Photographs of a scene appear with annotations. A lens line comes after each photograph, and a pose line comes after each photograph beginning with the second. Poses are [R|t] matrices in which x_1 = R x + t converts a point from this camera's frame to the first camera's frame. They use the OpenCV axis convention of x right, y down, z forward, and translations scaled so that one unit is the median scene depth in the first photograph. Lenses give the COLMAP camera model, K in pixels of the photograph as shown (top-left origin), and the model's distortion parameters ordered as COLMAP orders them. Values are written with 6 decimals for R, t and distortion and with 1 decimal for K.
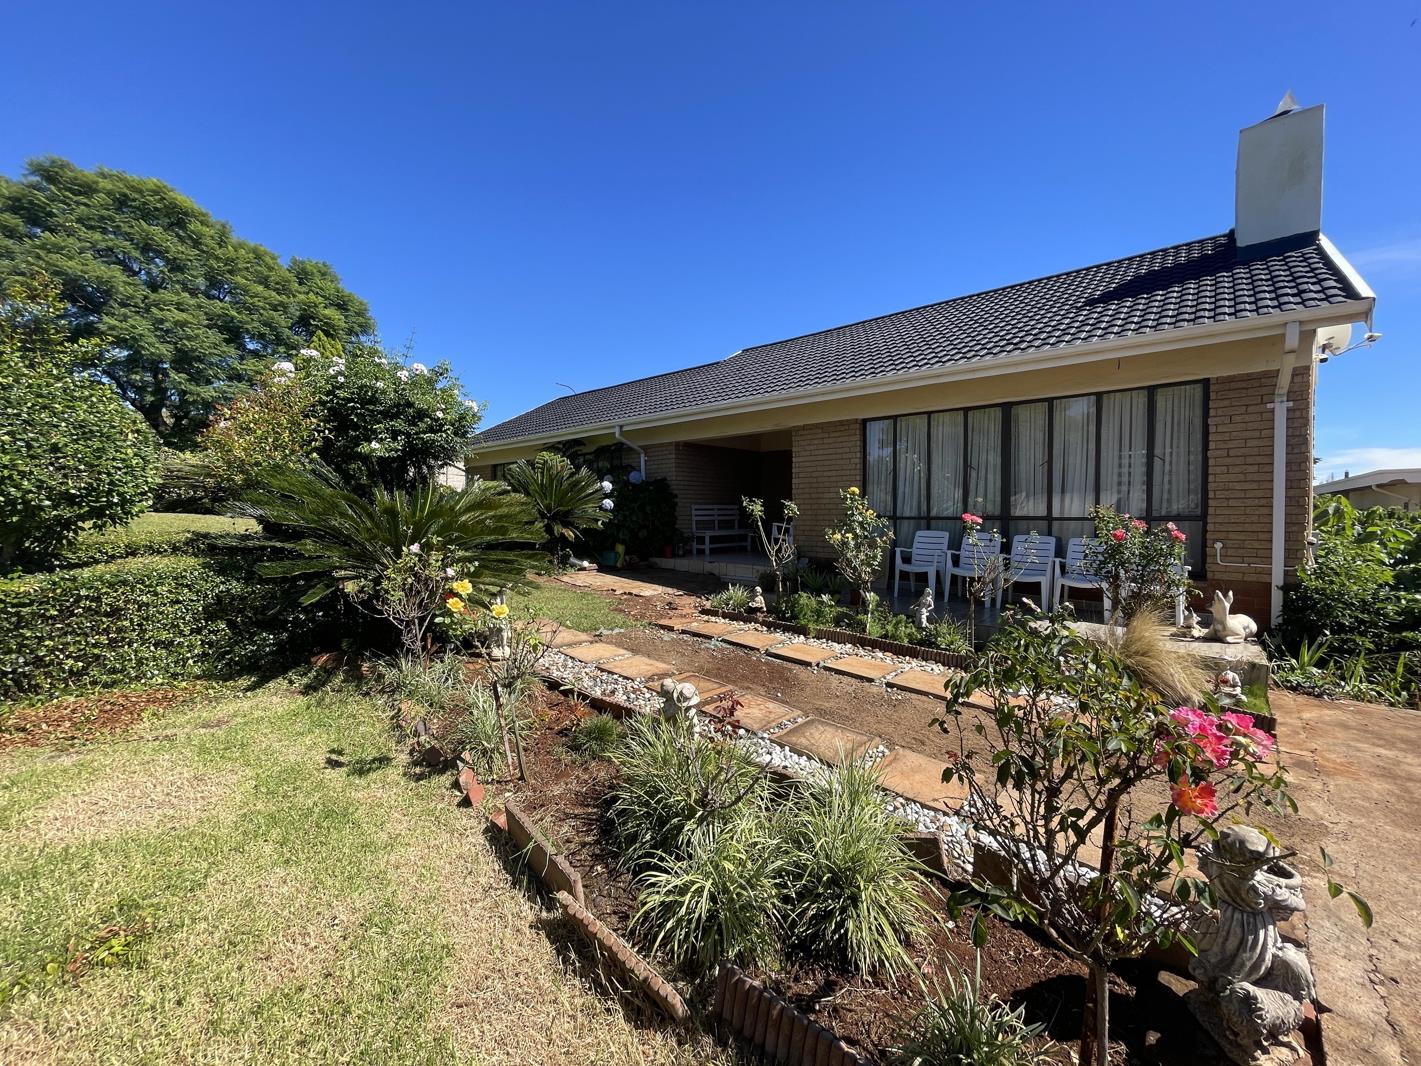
lens RADIAL K [[581.1, 0, 713.3], [0, 581.1, 539.2], [0, 0, 1]] dist [-0.001799, 0.000272]
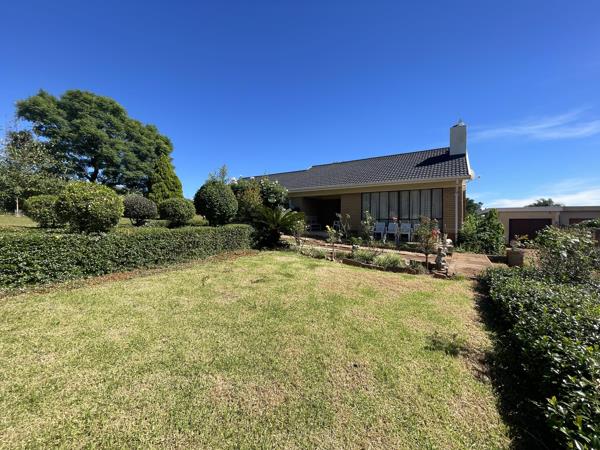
lens RADIAL K [[245.4, 0, 300.7], [0, 245.4, 225.5], [0, 0, 1]] dist [-0.001799, 0.000272]
pose [[0.988023, 0.005258, 0.154219, -0.437224], [-0.001350, 0.999676, -0.025434, 0.052768], [-0.154302, 0.024921, 0.987709, -0.580418]]
